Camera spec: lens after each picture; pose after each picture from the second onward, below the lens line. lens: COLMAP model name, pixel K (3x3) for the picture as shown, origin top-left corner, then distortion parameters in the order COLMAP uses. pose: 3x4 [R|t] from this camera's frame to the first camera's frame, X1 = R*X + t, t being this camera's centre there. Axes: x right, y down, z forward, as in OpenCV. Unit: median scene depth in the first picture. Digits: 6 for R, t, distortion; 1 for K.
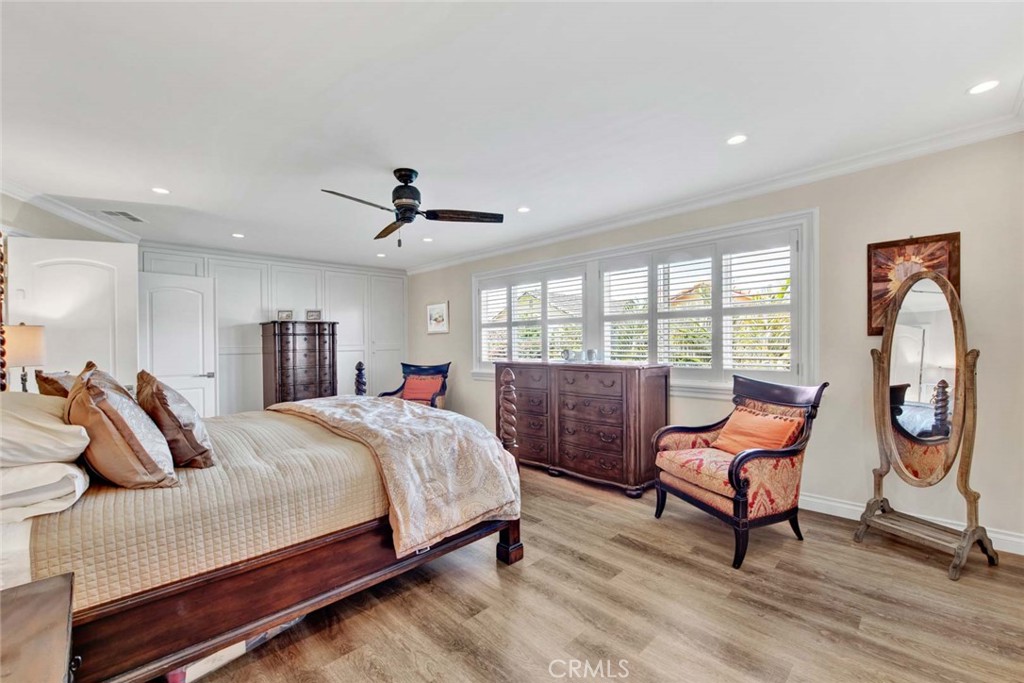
lens RADIAL K [[424.0, 0, 532.9], [0, 424.0, 352.0], [0, 0, 1]] dist [-0.003680, -0.000410]
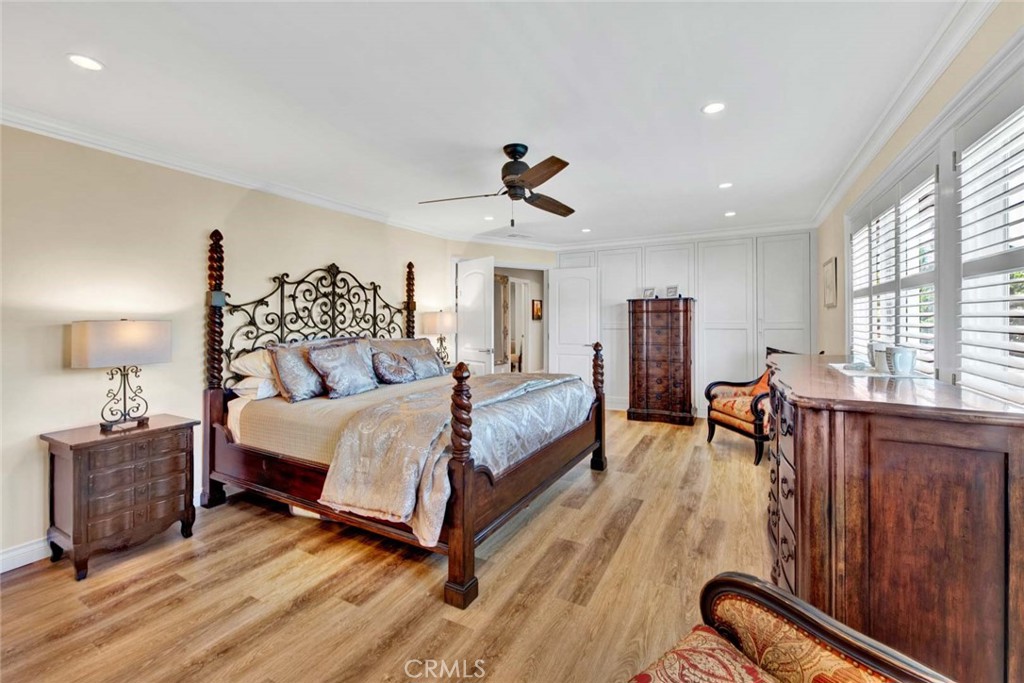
lens RADIAL K [[429.8, 0, 519.0], [0, 429.8, 324.5], [0, 0, 1]] dist [-0.000588, -0.000124]
pose [[0.267935, 0.018645, -0.963257, 0.582918], [-0.017398, 0.999743, 0.014512, -0.032884], [0.963280, 0.012871, 0.268190, 0.692638]]
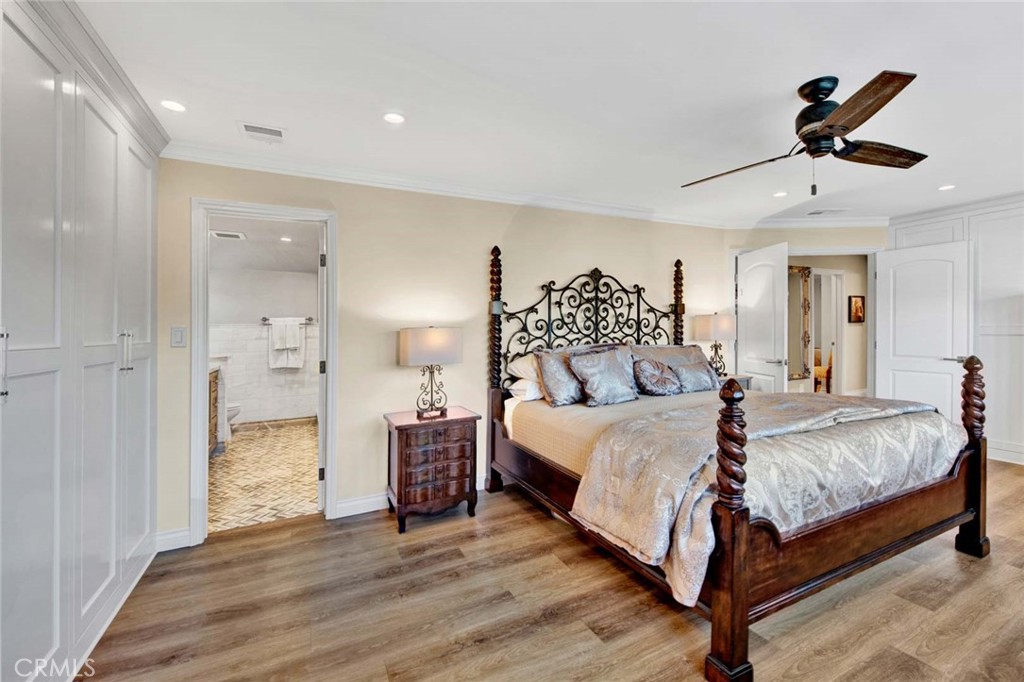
lens RADIAL K [[439.4, 0, 515.9], [0, 439.4, 336.3], [0, 0, 1]] dist [-0.013644, -0.000523]
pose [[-0.343085, 0.032950, -0.938726, 0.491897], [0.000215, 0.999387, 0.035001, -0.032012], [0.939304, 0.011807, -0.342882, 0.723412]]
